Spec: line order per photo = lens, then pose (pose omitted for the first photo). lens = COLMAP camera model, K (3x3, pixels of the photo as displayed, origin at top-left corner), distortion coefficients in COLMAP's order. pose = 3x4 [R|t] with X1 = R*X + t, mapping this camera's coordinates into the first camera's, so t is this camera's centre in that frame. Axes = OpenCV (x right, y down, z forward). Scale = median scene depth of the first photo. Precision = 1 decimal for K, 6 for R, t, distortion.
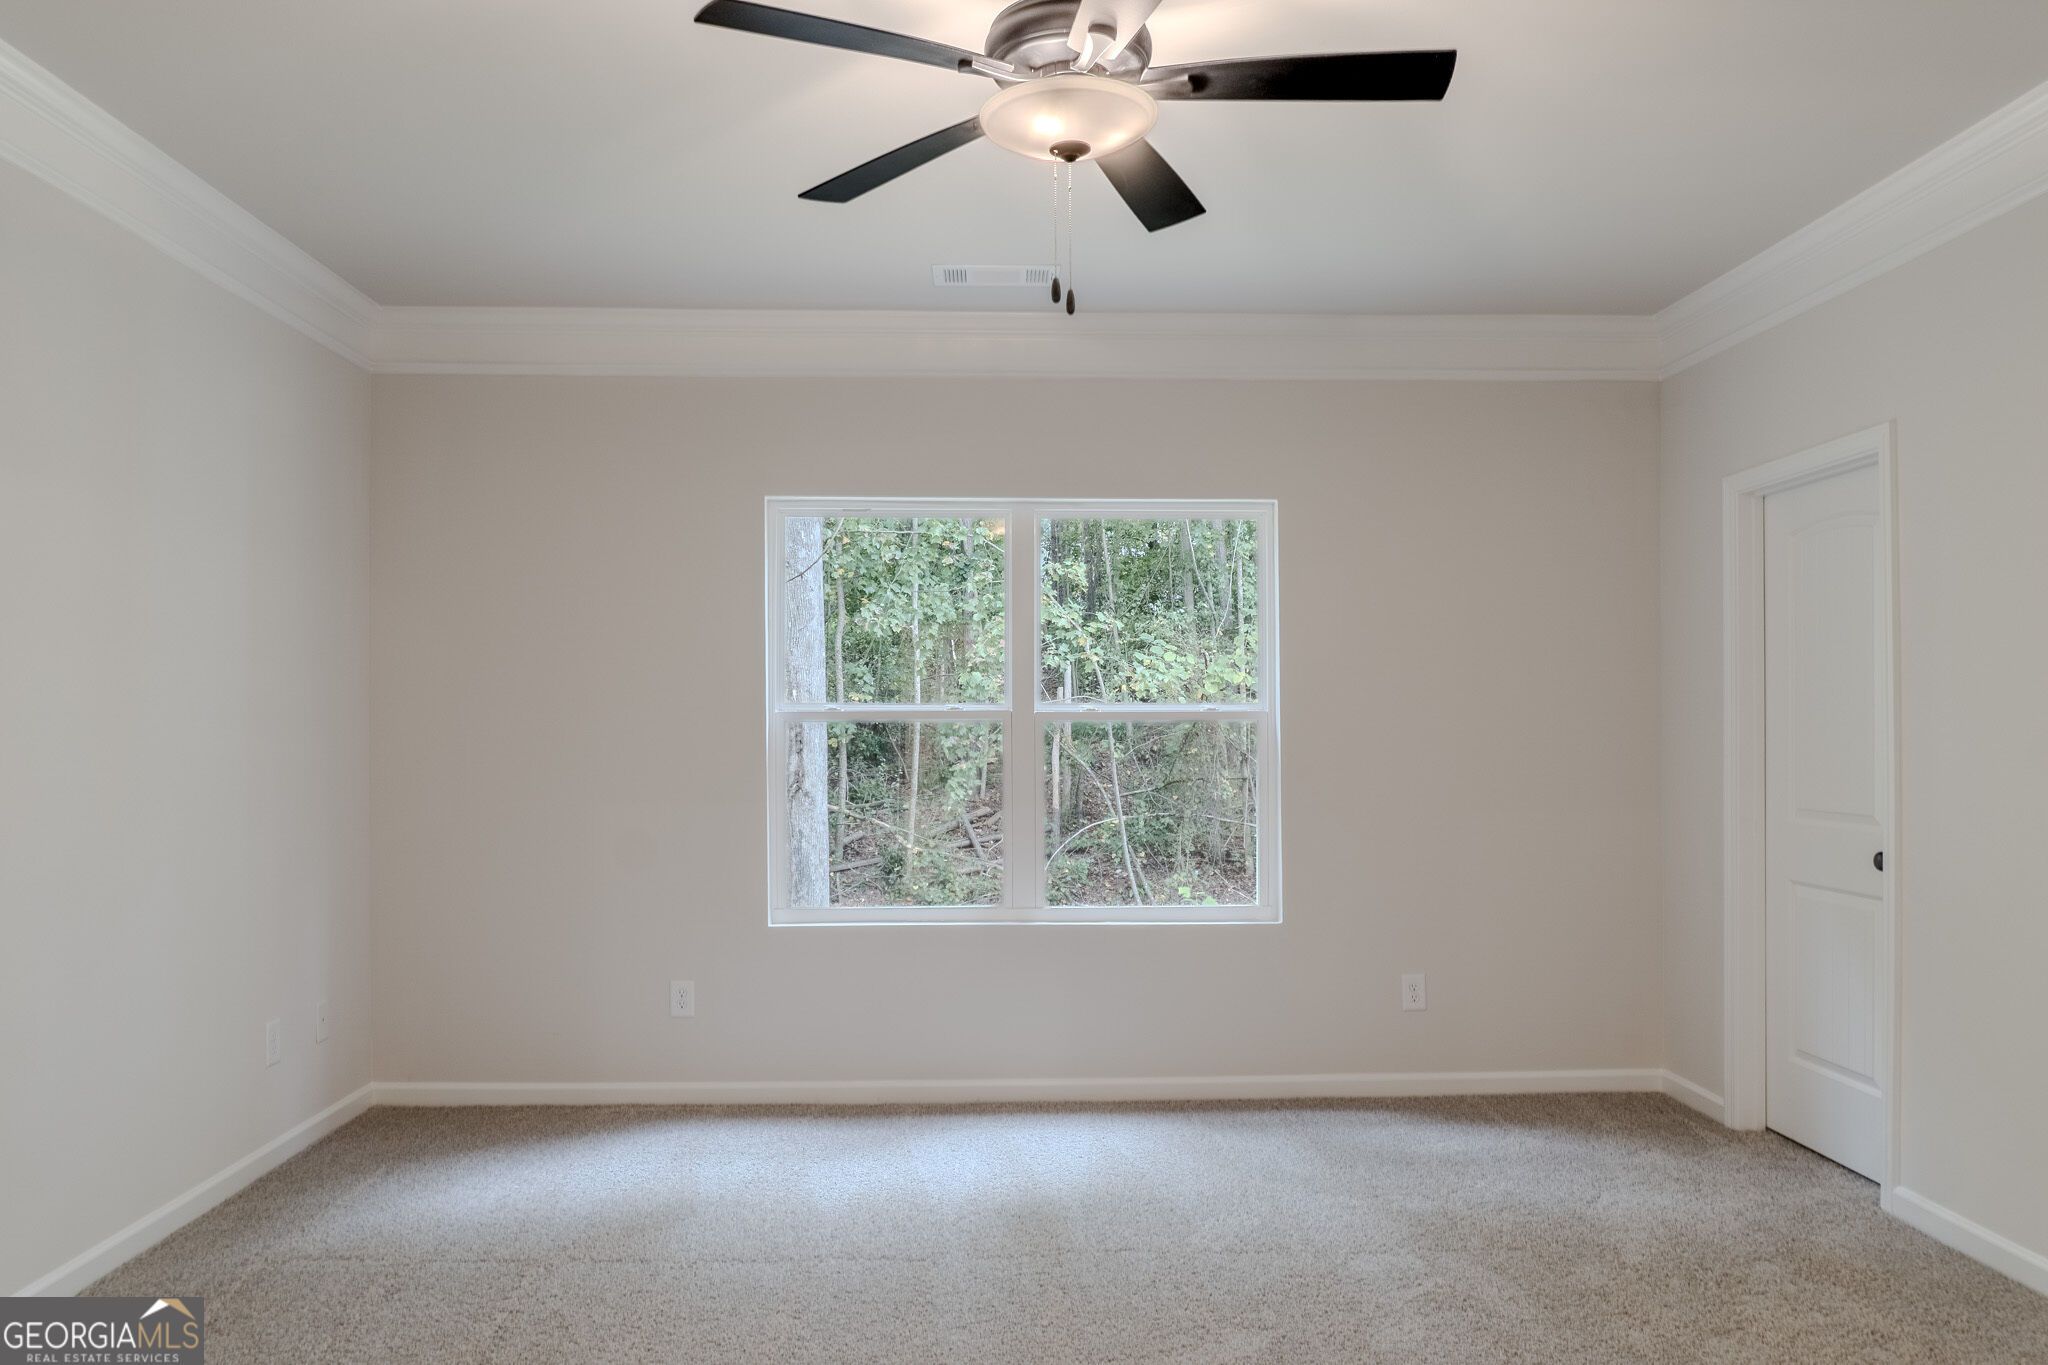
lens RADIAL K [[1404.9, 0, 1027.8], [0, 1404.9, 710.2], [0, 0, 1]] dist [-0.026914, -0.000349]
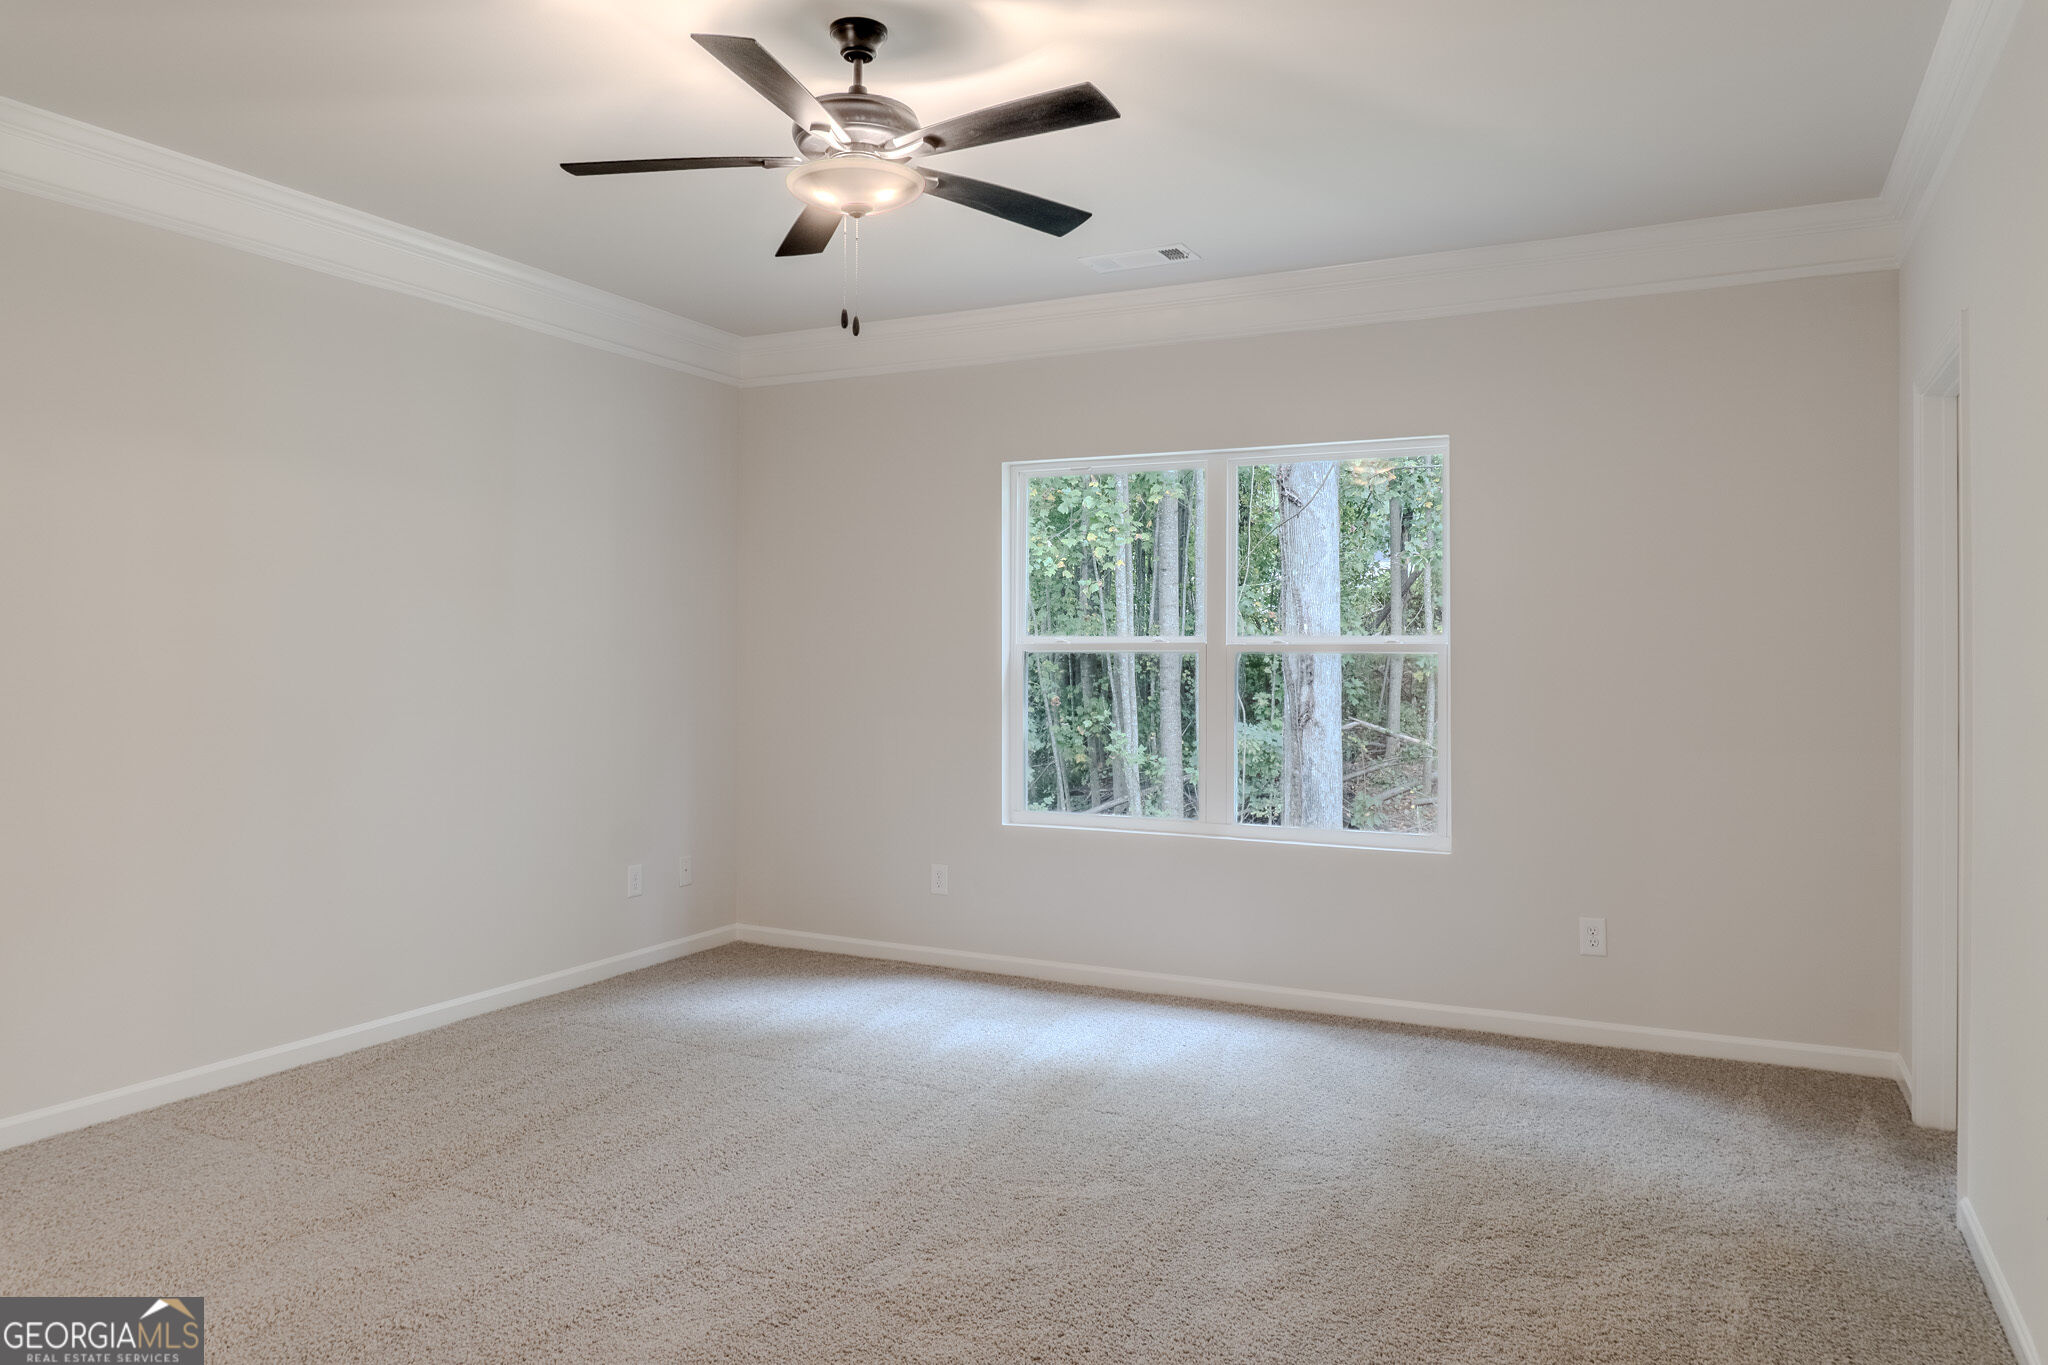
lens RADIAL K [[1394.8, 0, 1024.3], [0, 1394.8, 626.2], [0, 0, 1]] dist [-0.026598, 0.000888]
pose [[0.873490, -0.004496, -0.486822, 0.410985], [-0.001741, 0.999922, -0.012357, 0.001038], [0.486839, 0.011641, 0.873414, -0.023732]]
